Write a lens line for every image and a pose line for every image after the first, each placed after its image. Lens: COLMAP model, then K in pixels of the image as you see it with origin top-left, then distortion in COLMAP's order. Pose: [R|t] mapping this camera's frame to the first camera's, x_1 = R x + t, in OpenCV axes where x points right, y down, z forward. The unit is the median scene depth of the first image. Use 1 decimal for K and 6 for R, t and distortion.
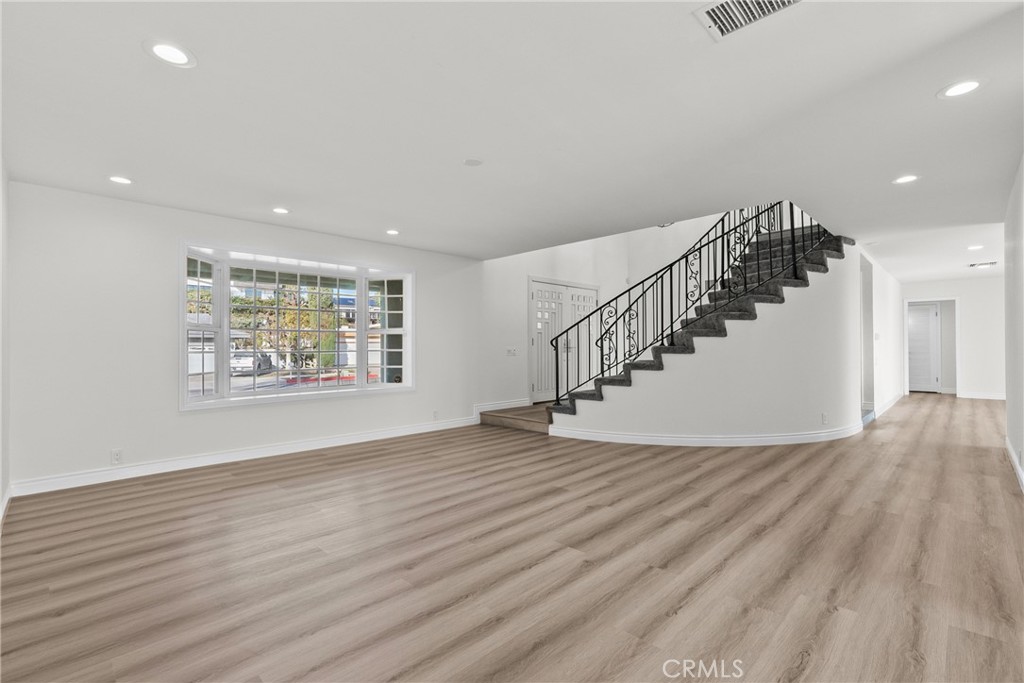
lens RADIAL K [[466.2, 0, 518.2], [0, 466.2, 346.9], [0, 0, 1]] dist [-0.007622, 0.002942]
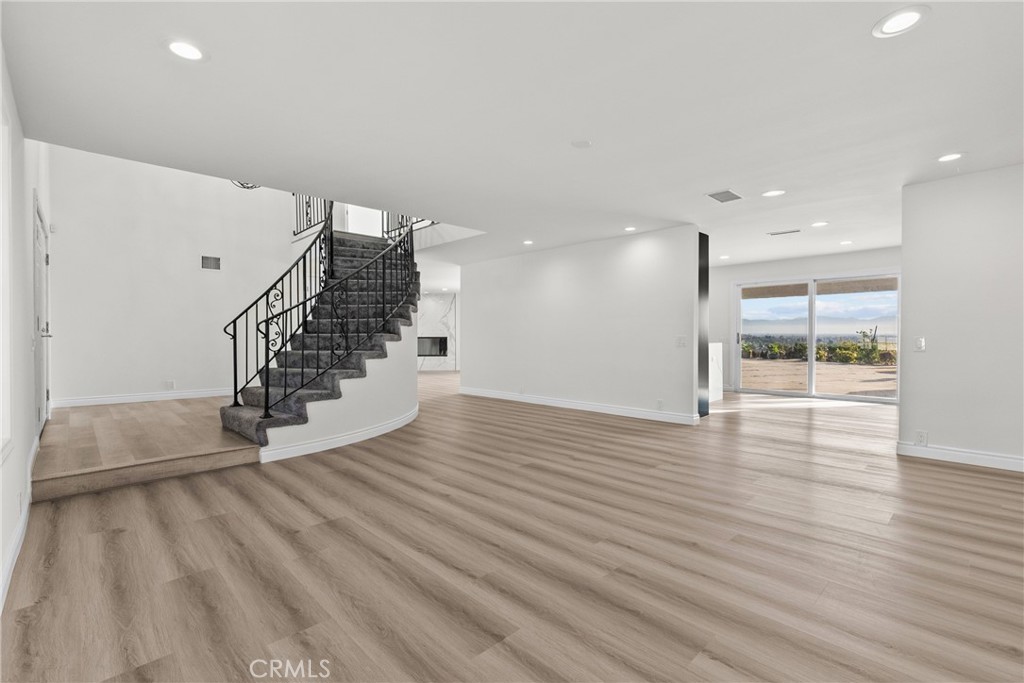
lens RADIAL K [[466.2, 0, 511.5], [0, 466.2, 336.1], [0, 0, 1]] dist [-0.007622, 0.002942]
pose [[0.042864, 0.003882, 0.999073, -0.653764], [0.002118, 0.999990, -0.003976, 0.006076], [-0.999079, 0.002287, 0.042855, 0.652788]]
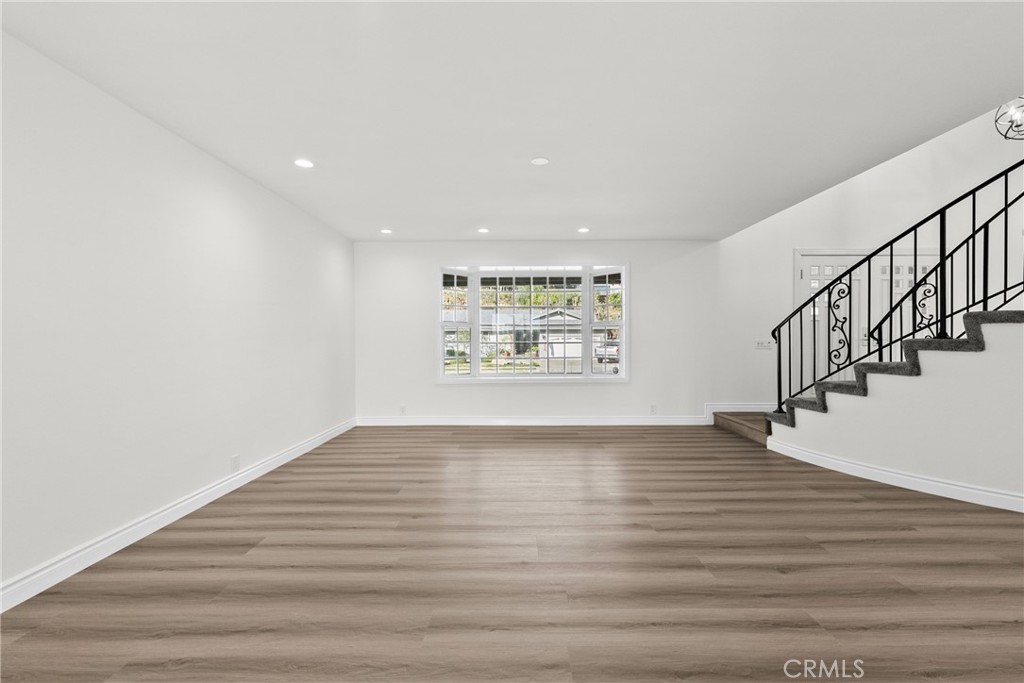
lens RADIAL K [[466.2, 0, 510.1], [0, 466.2, 339.3], [0, 0, 1]] dist [-0.007622, 0.002942]
pose [[0.697070, 0.004618, -0.716988, 0.359644], [-0.001034, 0.999985, 0.005436, -0.003773], [0.717002, -0.003048, 0.697064, 0.134373]]
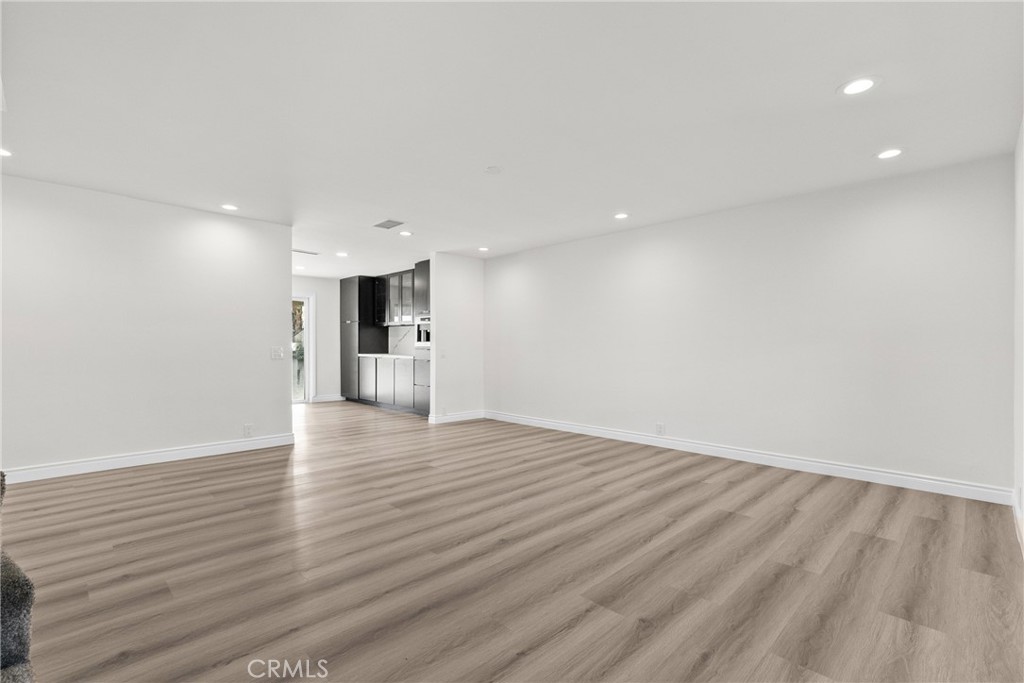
lens RADIAL K [[466.2, 0, 519.3], [0, 466.2, 347.4], [0, 0, 1]] dist [-0.007622, 0.002942]
pose [[-0.999970, 0.001589, 0.007524, -0.094375], [0.001568, 0.999995, -0.002770, 0.005009], [-0.007528, -0.002759, -0.999968, 1.239994]]
